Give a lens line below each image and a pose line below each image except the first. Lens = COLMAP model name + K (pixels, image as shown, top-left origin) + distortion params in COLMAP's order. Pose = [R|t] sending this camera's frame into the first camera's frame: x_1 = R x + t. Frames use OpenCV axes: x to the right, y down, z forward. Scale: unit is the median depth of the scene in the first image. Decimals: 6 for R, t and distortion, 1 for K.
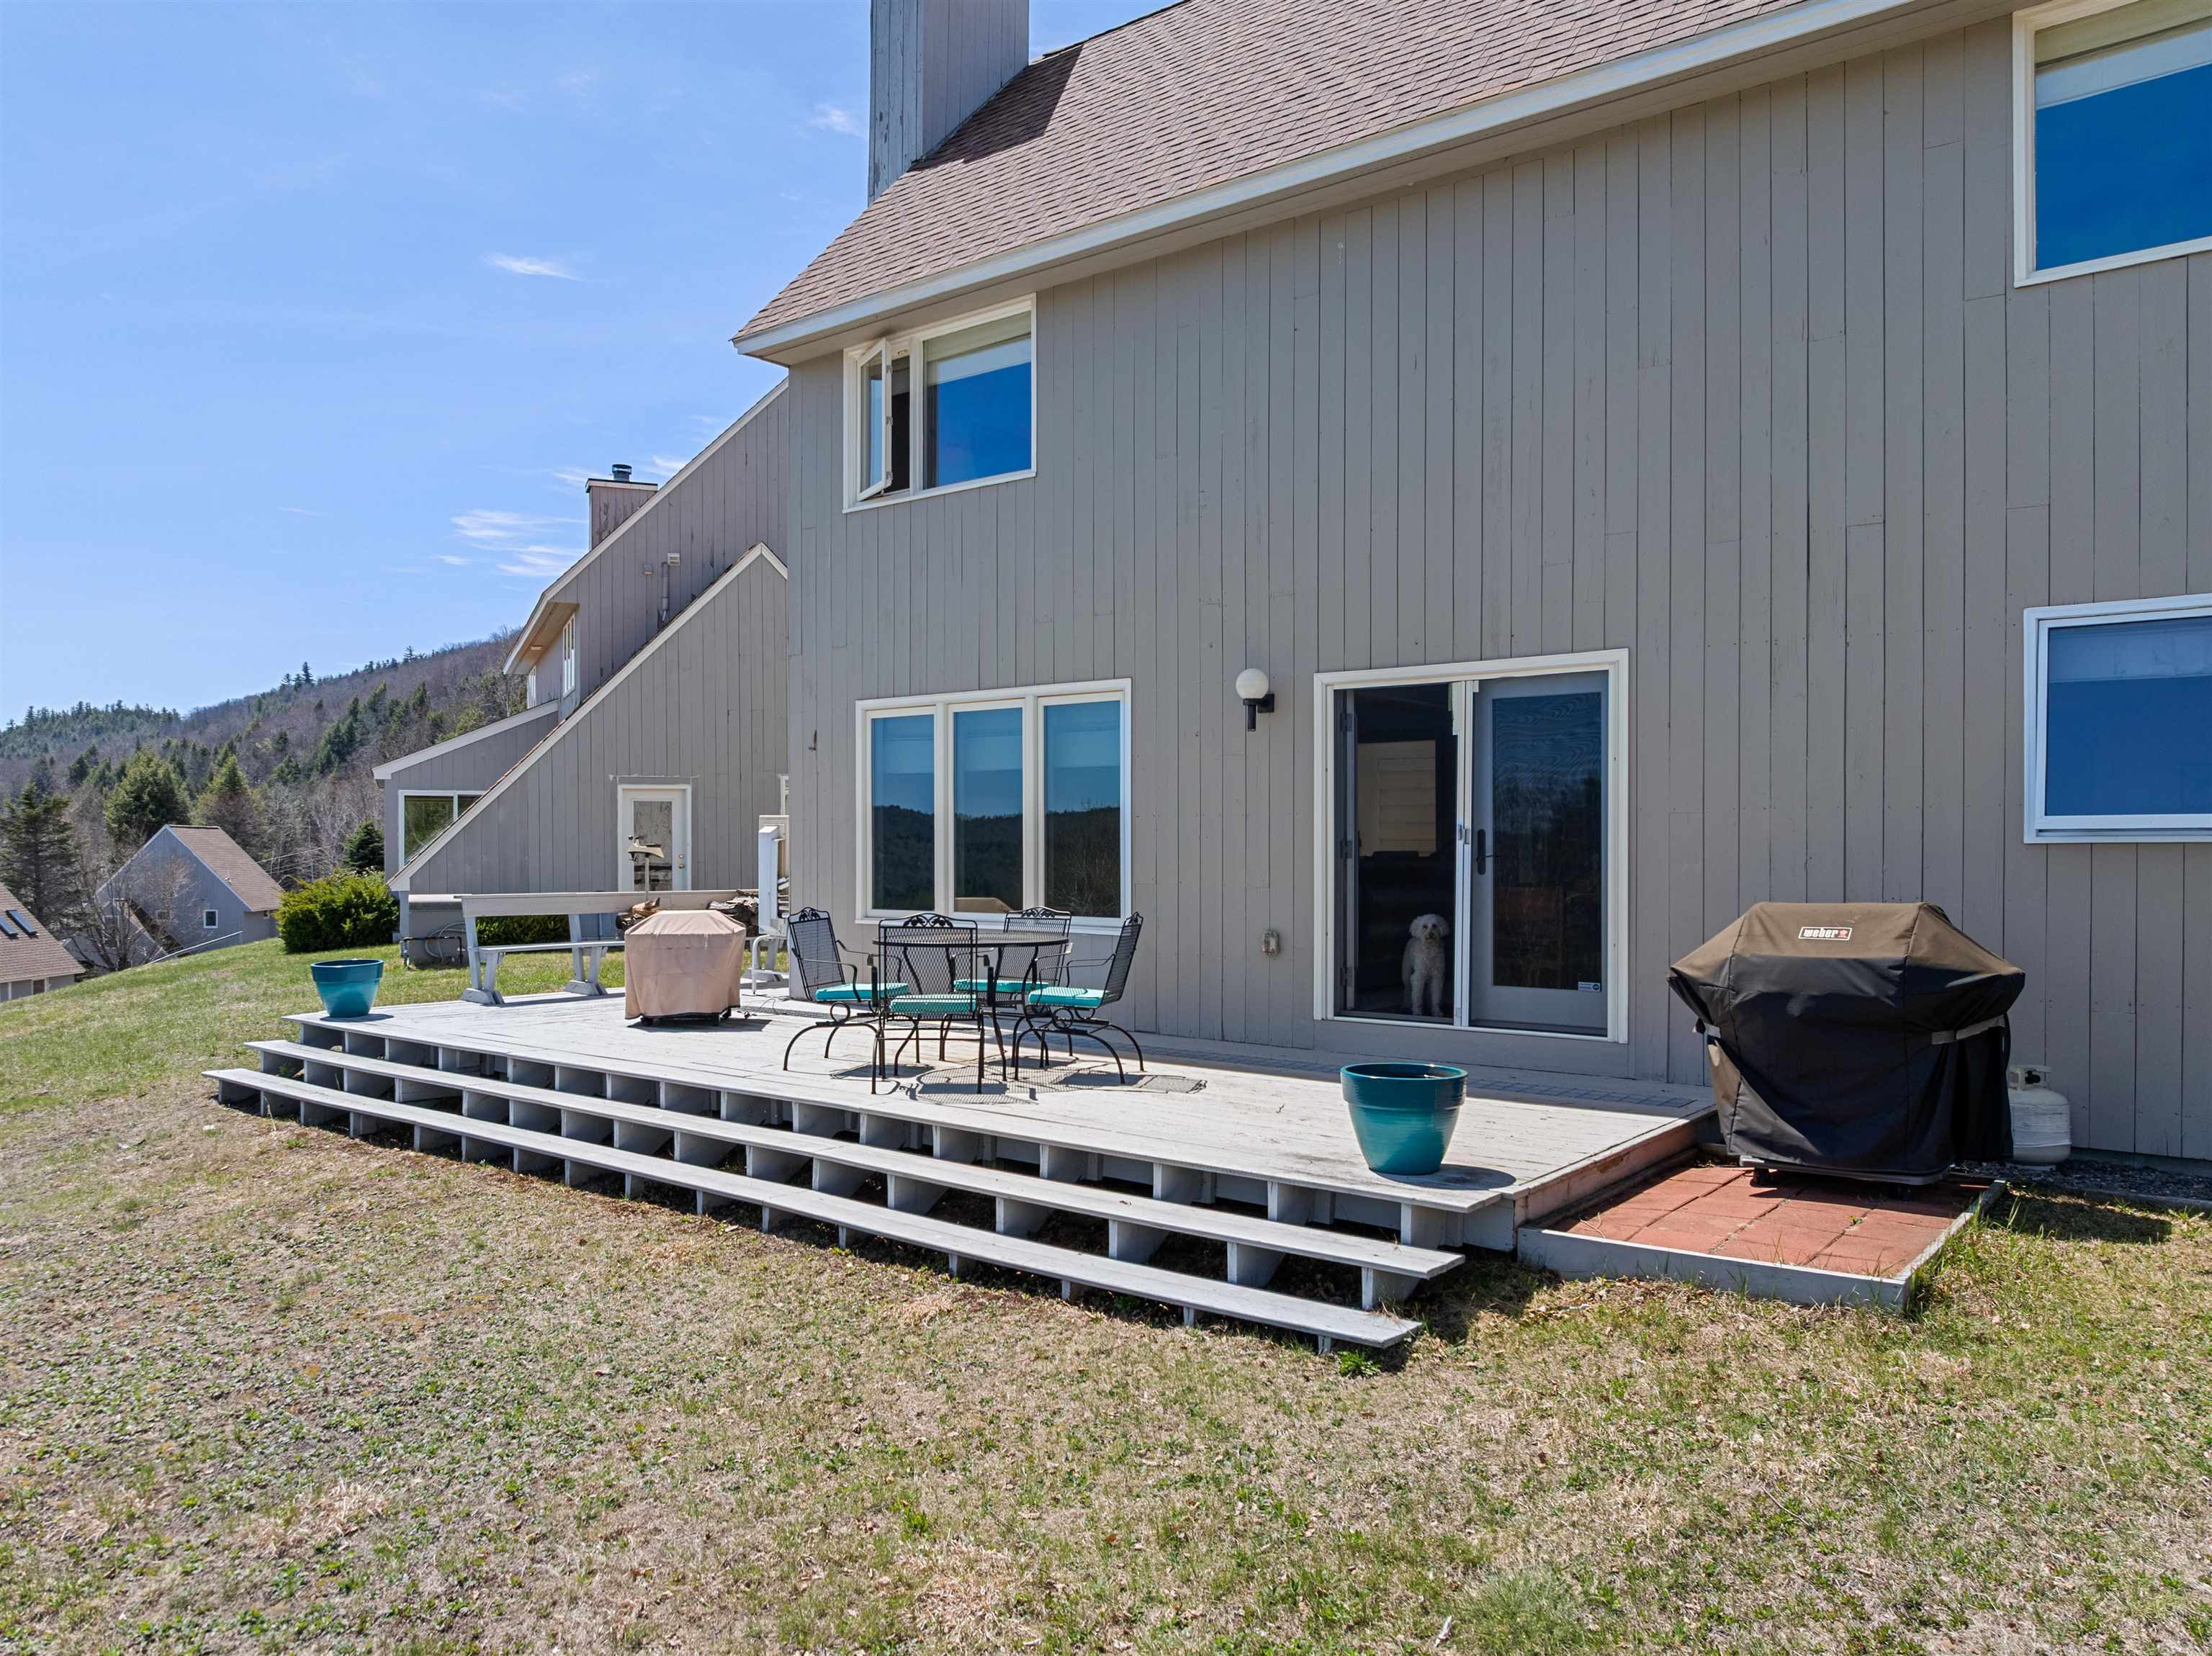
lens RADIAL K [[1561.9, 0, 1108.8], [0, 1561.9, 842.4], [0, 0, 1]] dist [-0.034389, -0.002882]
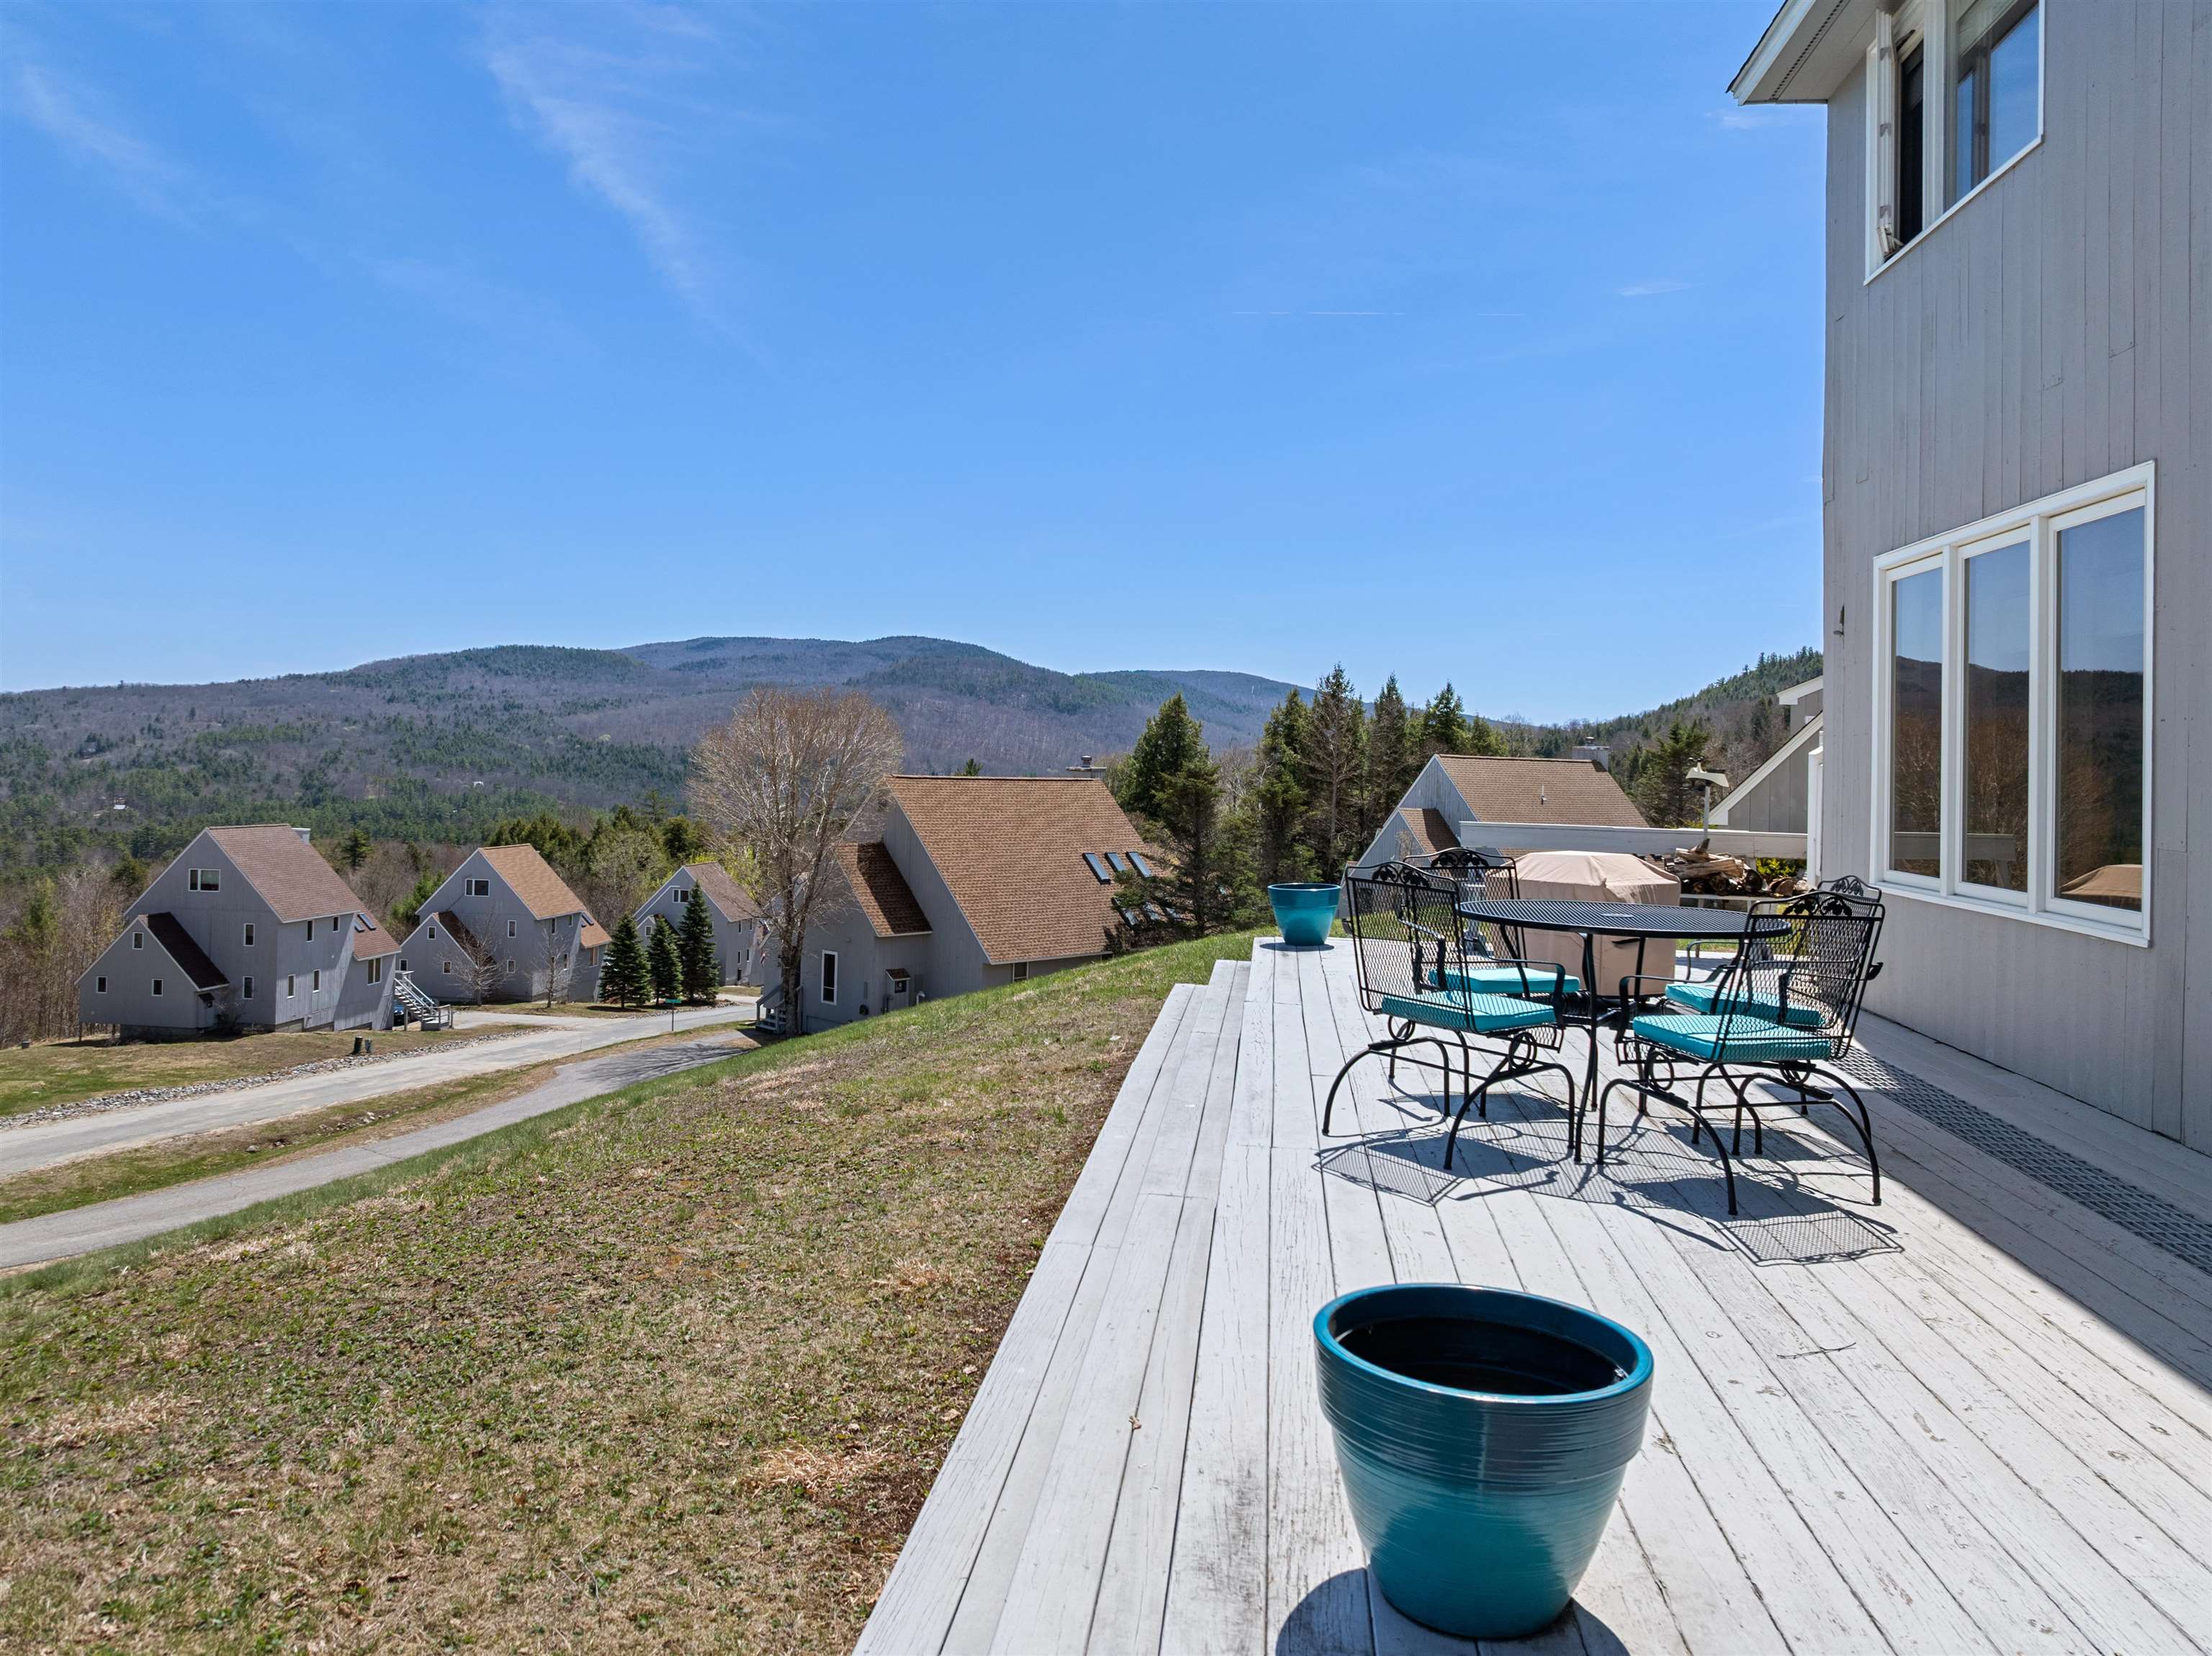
lens RADIAL K [[1599.7, 0, 1099.0], [0, 1599.7, 730.0], [0, 0, 1]] dist [-0.038602, 0.001976]
pose [[0.538895, -0.002800, -0.842368, 0.297505], [-0.024495, 0.999520, -0.018993, 0.005833], [0.842017, 0.030869, 0.538568, 0.453940]]
